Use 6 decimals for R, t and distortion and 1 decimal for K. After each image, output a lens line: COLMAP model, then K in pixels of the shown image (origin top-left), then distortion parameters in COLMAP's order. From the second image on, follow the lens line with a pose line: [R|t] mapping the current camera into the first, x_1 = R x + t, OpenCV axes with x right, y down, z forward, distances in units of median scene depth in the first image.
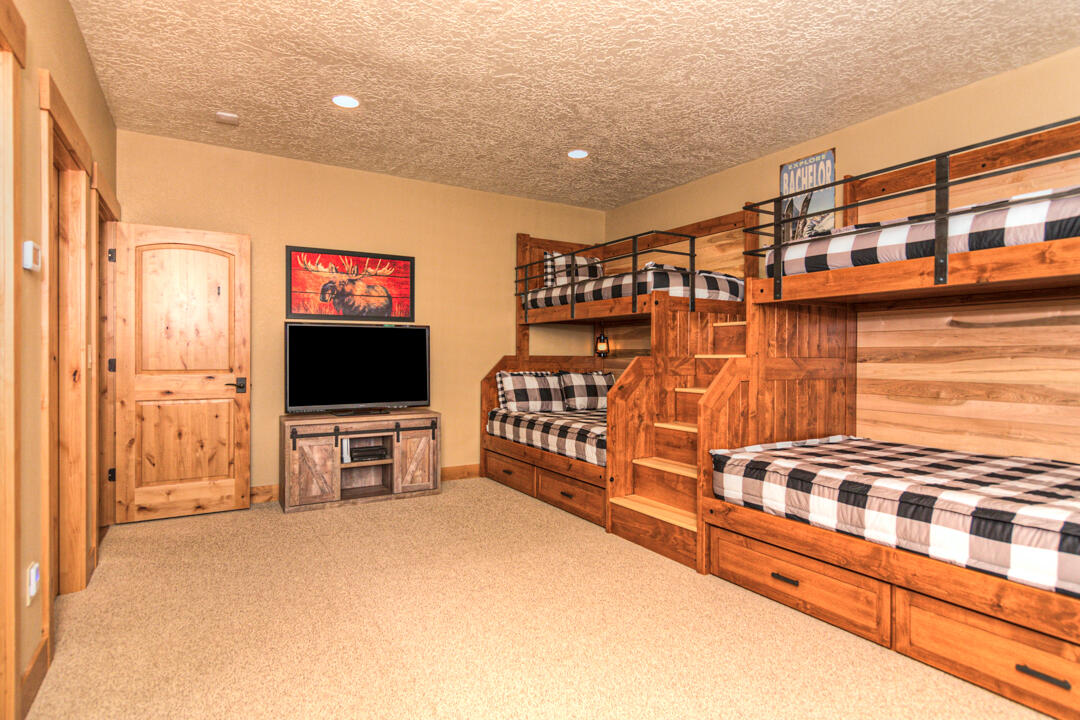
lens RADIAL K [[569.3, 0, 537.4], [0, 569.3, 357.7], [0, 0, 1]] dist [-0.002670, 0.001804]
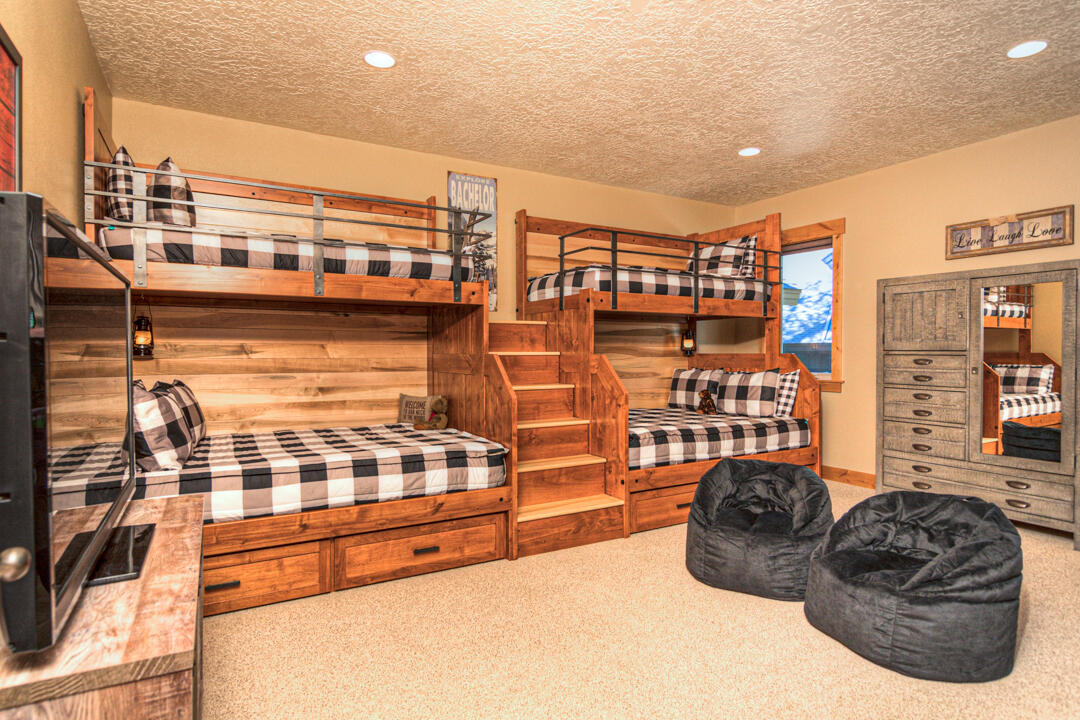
lens RADIAL K [[569.3, 0, 537.4], [0, 569.3, 357.7], [0, 0, 1]] dist [-0.002670, 0.001804]
pose [[0.020780, -0.015627, 0.999662, -0.702675], [0.004413, 0.999870, 0.015538, -0.010094], [-0.999774, 0.004088, 0.020846, 0.915991]]
